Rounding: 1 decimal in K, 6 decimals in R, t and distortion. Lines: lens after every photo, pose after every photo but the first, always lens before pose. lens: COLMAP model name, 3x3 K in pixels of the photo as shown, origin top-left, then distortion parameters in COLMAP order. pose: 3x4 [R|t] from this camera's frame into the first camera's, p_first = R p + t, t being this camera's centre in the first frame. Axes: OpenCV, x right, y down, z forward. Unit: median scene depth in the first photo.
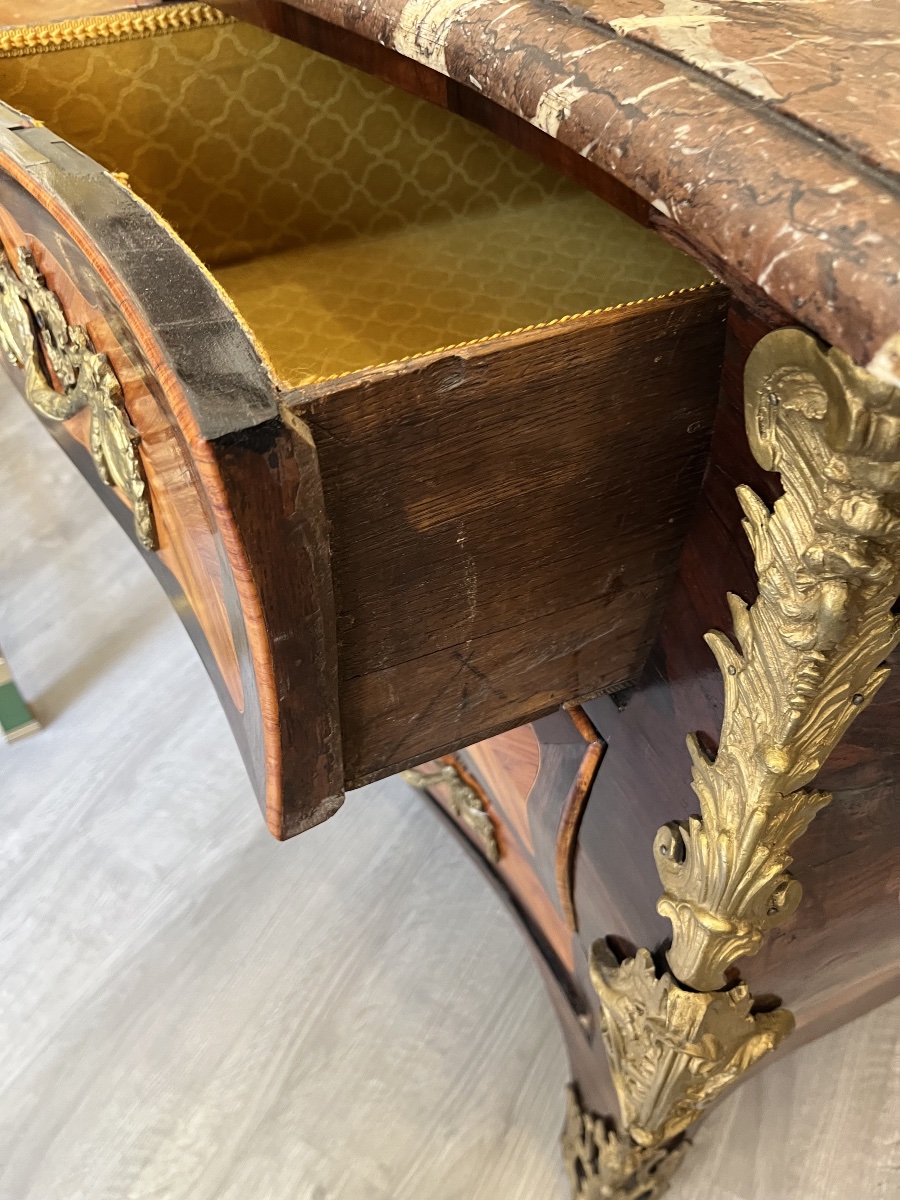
lens RADIAL K [[915.7, 0, 444.3], [0, 915.7, 626.7], [0, 0, 1]] dist [0.038238, -0.085251]
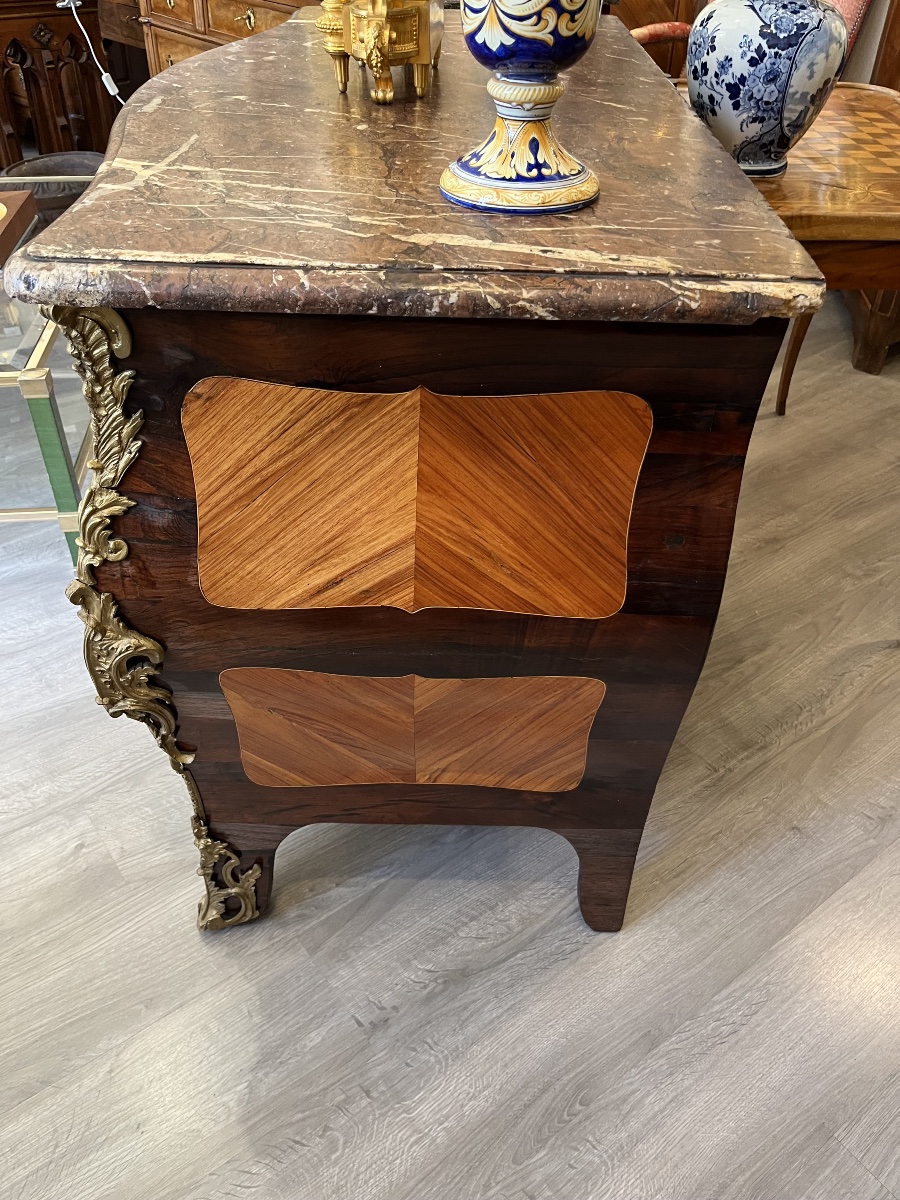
lens RADIAL K [[927.1, 0, 454.8], [0, 927.1, 635.3], [0, 0, 1]] dist [0.023057, -0.054913]
pose [[0.913488, 0.294435, -0.280799, 0.775169], [-0.321110, 0.945549, -0.053161, 0.145112], [0.249856, 0.138729, 0.958293, -0.416730]]
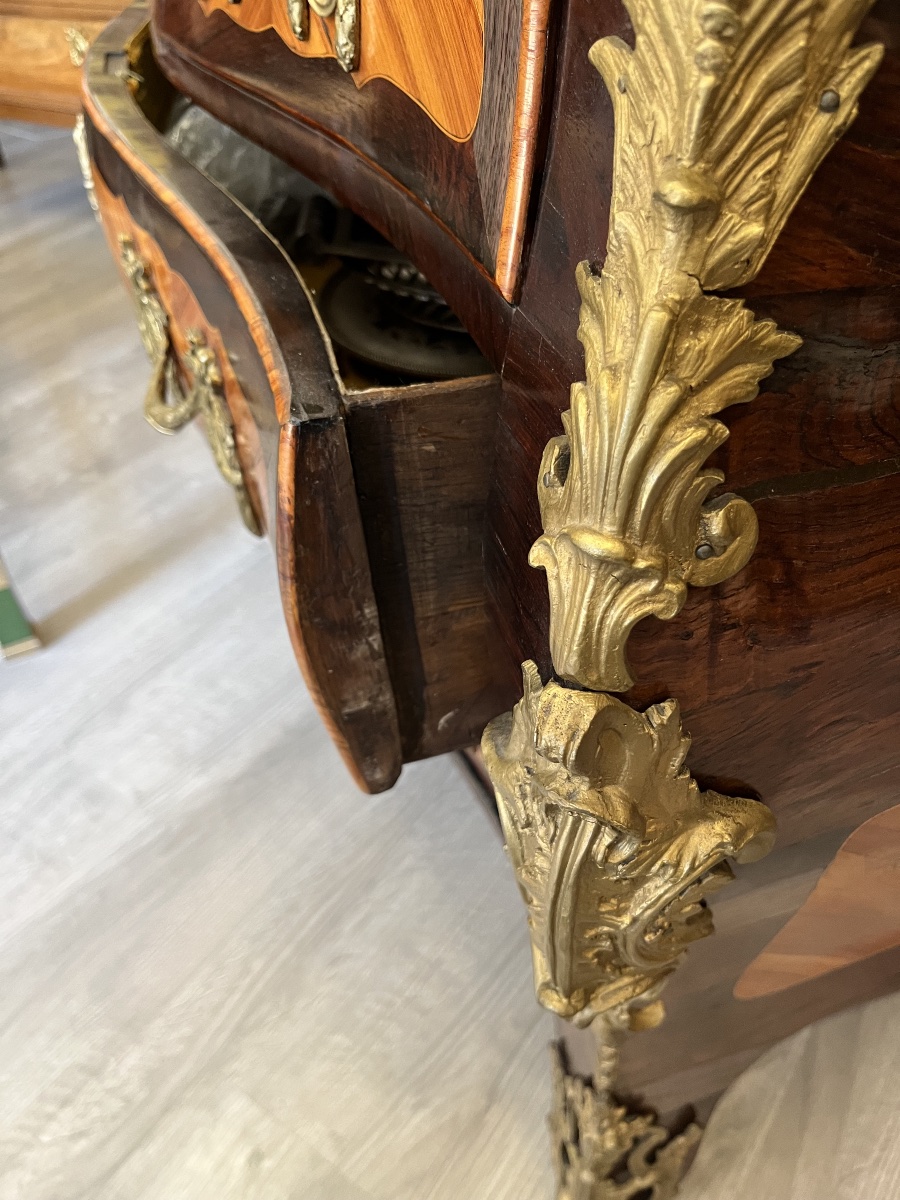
lens RADIAL K [[927.1, 0, 454.8], [0, 927.1, 635.3], [0, 0, 1]] dist [0.023057, -0.054913]
pose [[0.993389, 0.049118, -0.103761, 0.105350], [-0.054060, 0.997507, -0.045366, 0.165486], [0.101274, 0.050676, 0.993567, 0.148019]]
